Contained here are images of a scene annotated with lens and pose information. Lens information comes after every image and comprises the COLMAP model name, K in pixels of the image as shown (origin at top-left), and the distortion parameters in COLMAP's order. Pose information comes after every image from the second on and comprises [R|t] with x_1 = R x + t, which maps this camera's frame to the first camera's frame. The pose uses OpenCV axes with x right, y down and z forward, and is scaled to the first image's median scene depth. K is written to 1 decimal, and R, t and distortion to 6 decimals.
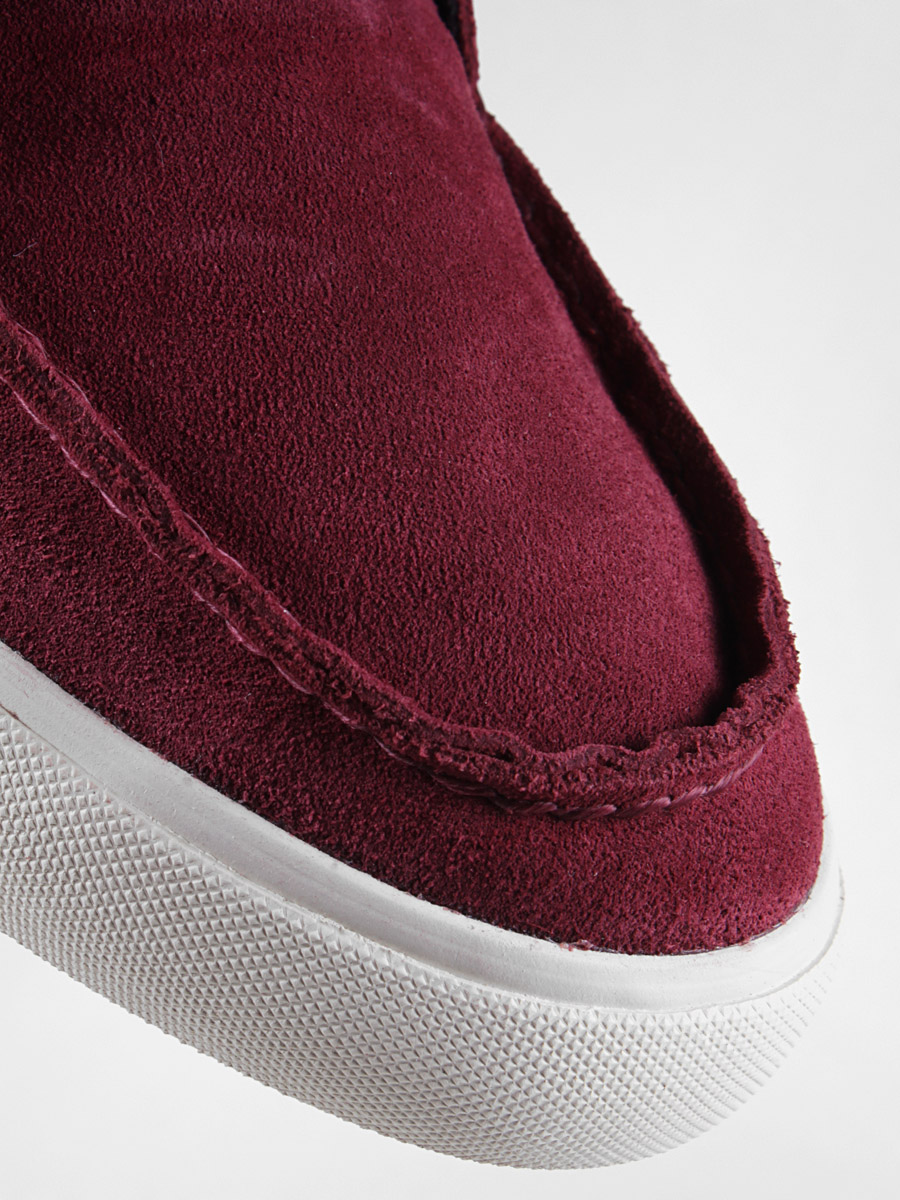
lens RADIAL K [[3655.4, 0, 450.0], [0, 3655.4, 600.0], [0, 0, 1]] dist [0.037770, -1.268035]
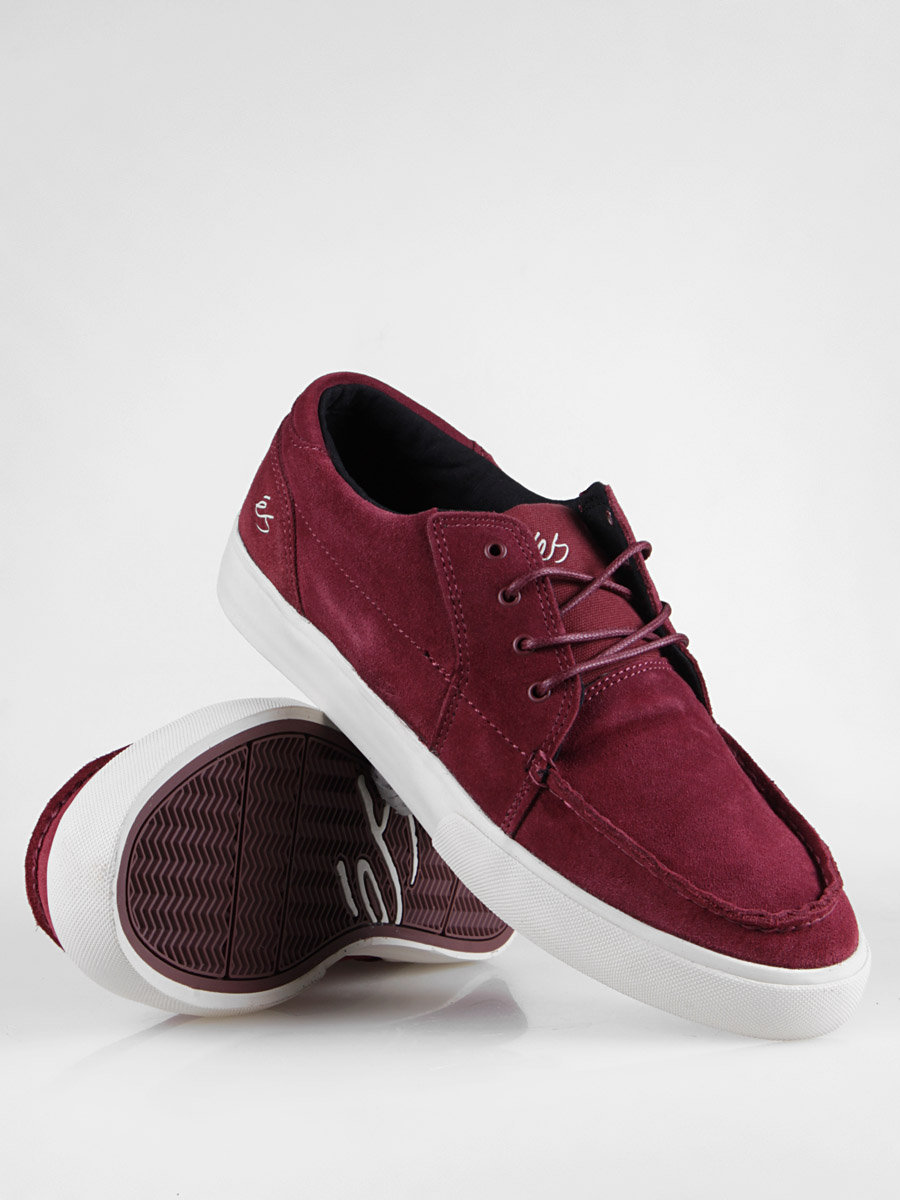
lens RADIAL K [[3655.4, 0, 450.0], [0, 3655.4, 600.0], [0, 0, 1]] dist [0.037770, -1.268035]
pose [[0.987132, -0.158163, -0.023570, -0.144706], [0.154590, 0.981571, -0.112345, 0.089366], [0.040905, 0.107255, 0.993390, -2.457608]]
